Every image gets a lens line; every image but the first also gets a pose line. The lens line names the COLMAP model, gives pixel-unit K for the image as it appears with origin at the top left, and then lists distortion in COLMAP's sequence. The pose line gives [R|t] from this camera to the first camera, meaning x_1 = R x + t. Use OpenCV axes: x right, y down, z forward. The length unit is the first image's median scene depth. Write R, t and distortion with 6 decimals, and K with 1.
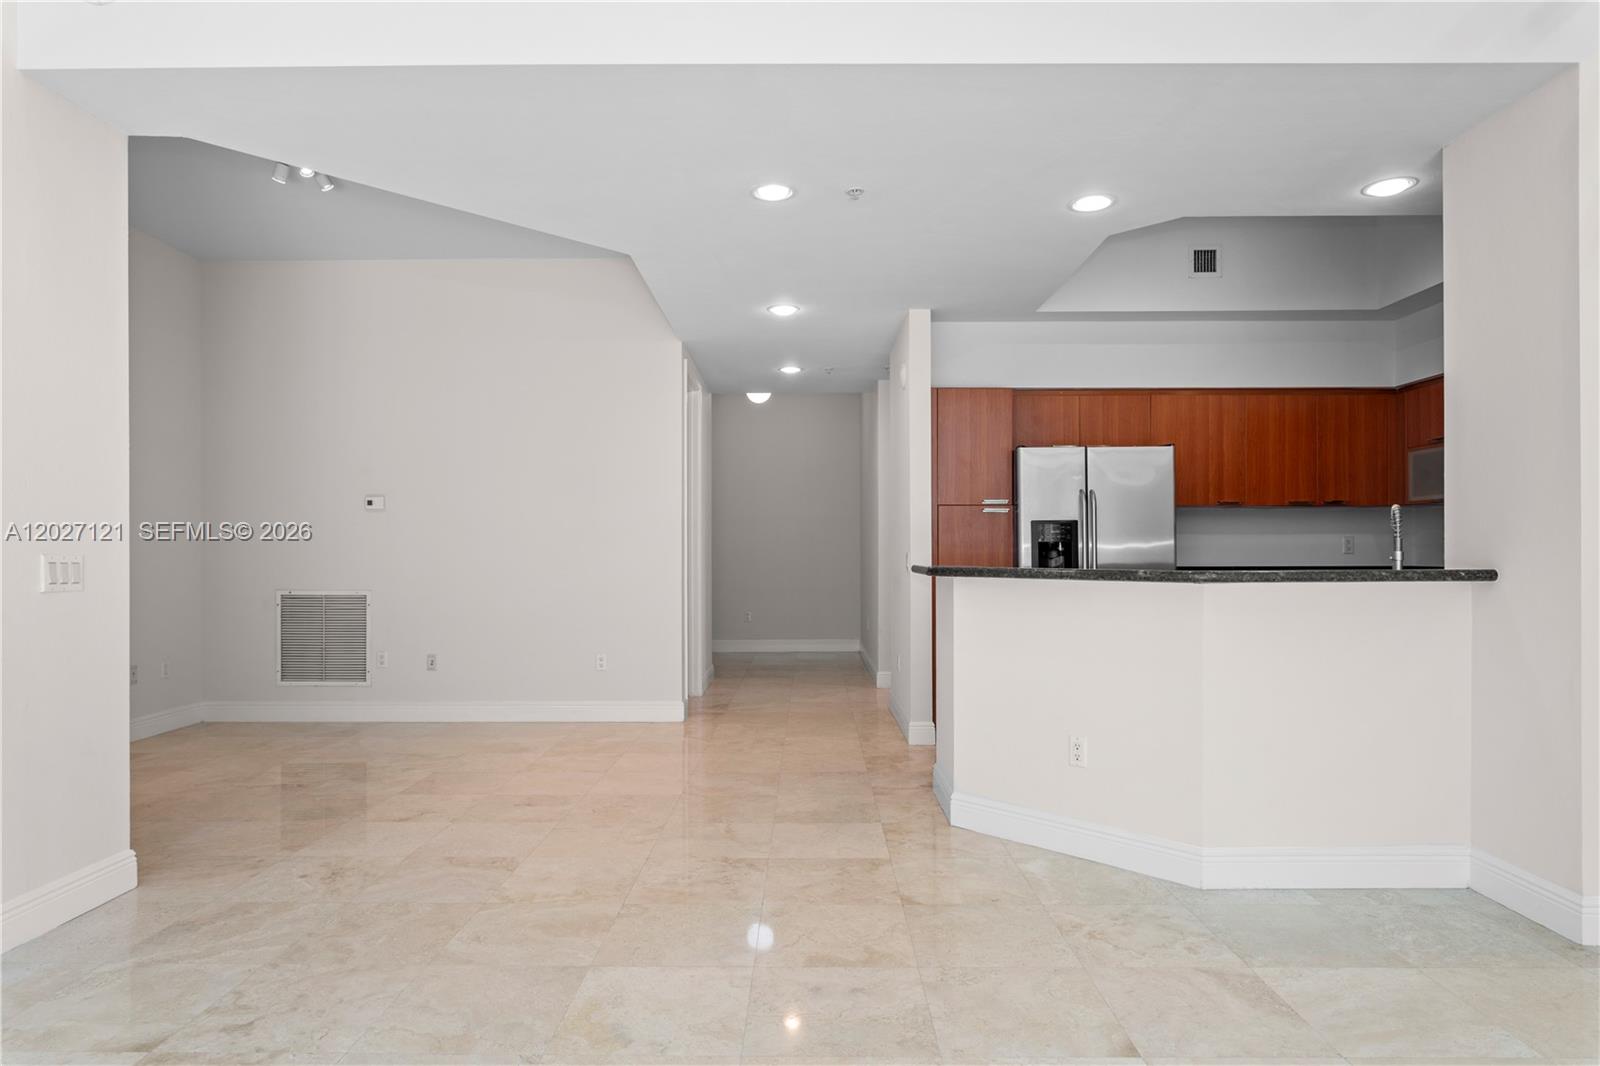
lens RADIAL K [[946.1, 0, 798.8], [0, 946.1, 544.6], [0, 0, 1]] dist [0.002382, 0.001060]
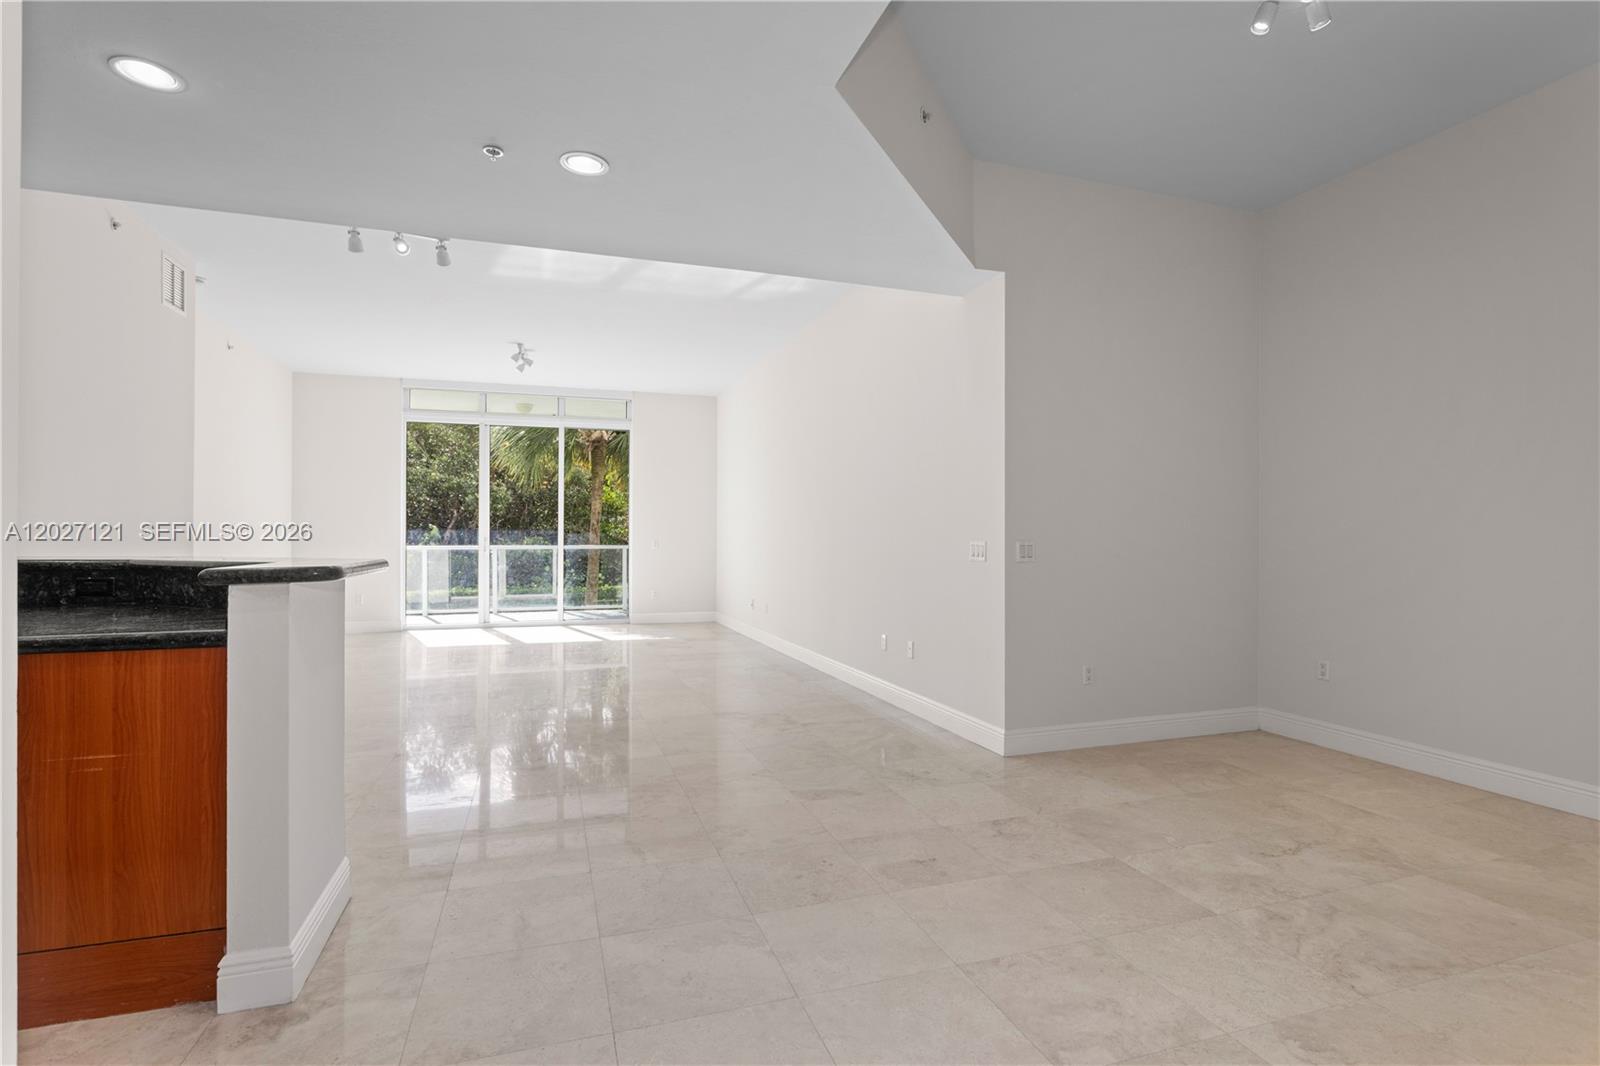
lens RADIAL K [[772.5, 0, 797.4], [0, 772.5, 536.0], [0, 0, 1]] dist [-0.009339, 0.004126]
pose [[-0.945577, 0.000649, -0.325398, 0.013528], [0.002601, 0.999981, -0.005564, 0.004777], [0.325388, -0.006107, -0.945561, 1.077178]]
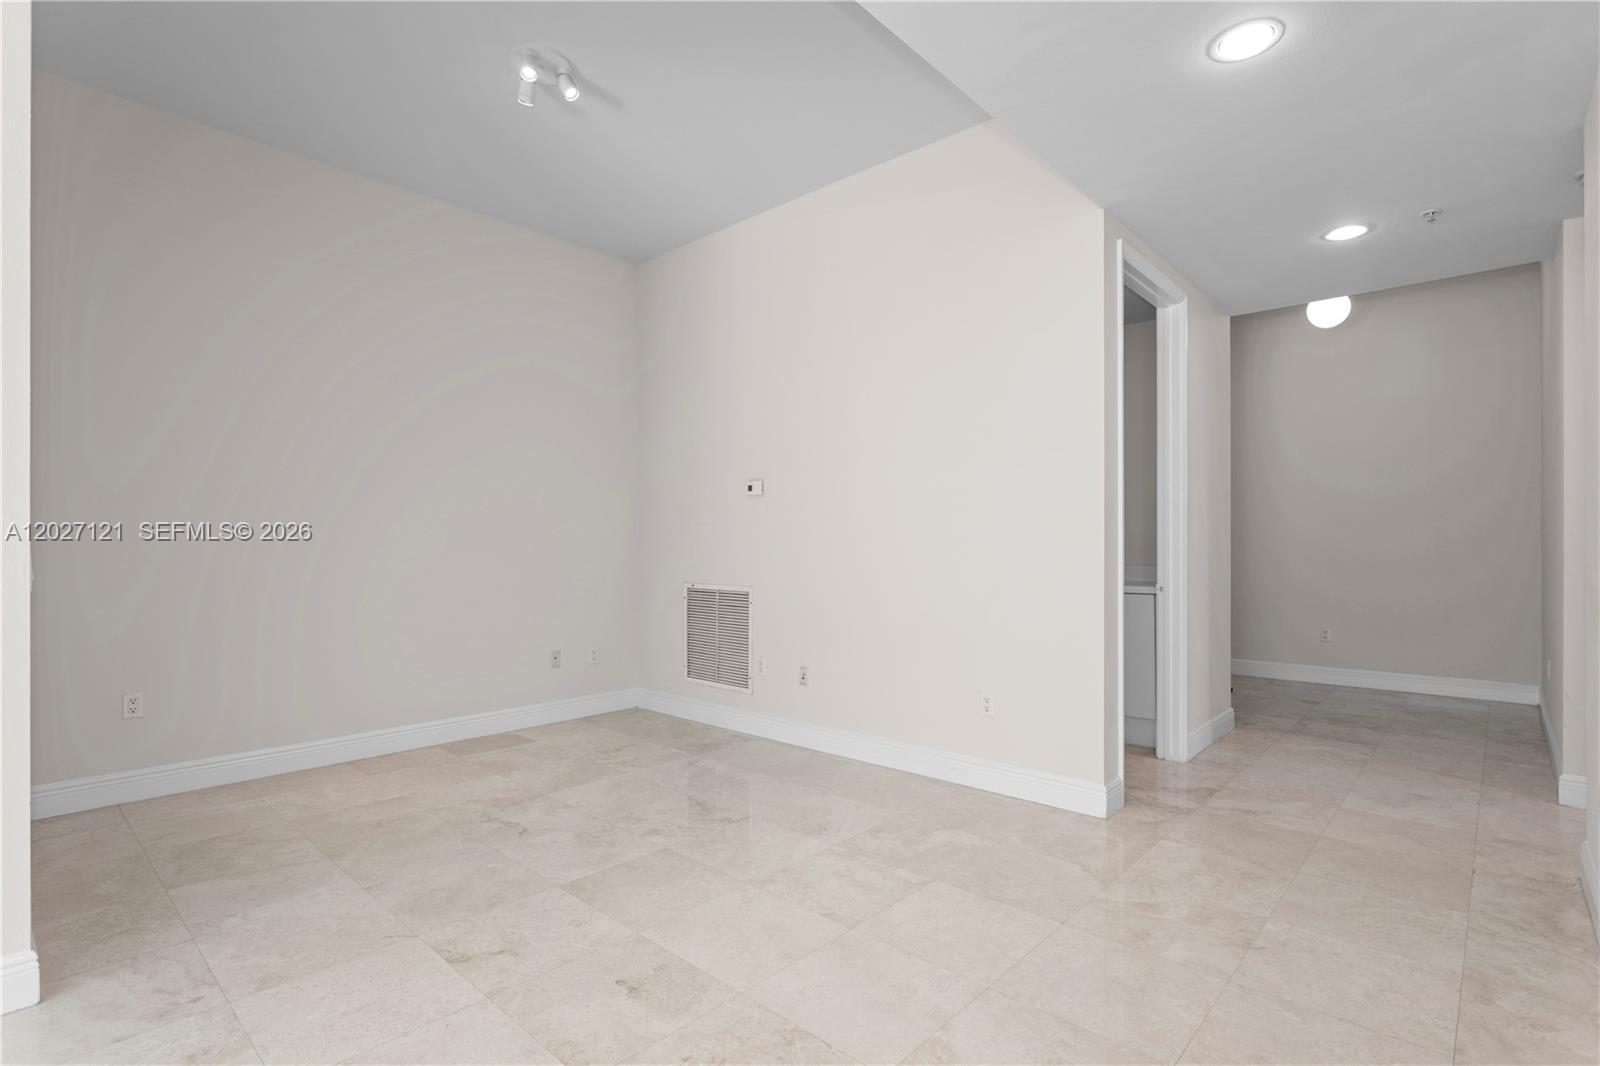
lens RADIAL K [[772.5, 0, 807.4], [0, 772.5, 539.4], [0, 0, 1]] dist [-0.009339, 0.004126]
pose [[0.746135, 0.001099, -0.665794, 0.068764], [0.000475, 0.999998, 0.002182, 0.002338], [0.665795, -0.001945, 0.746133, 0.495692]]
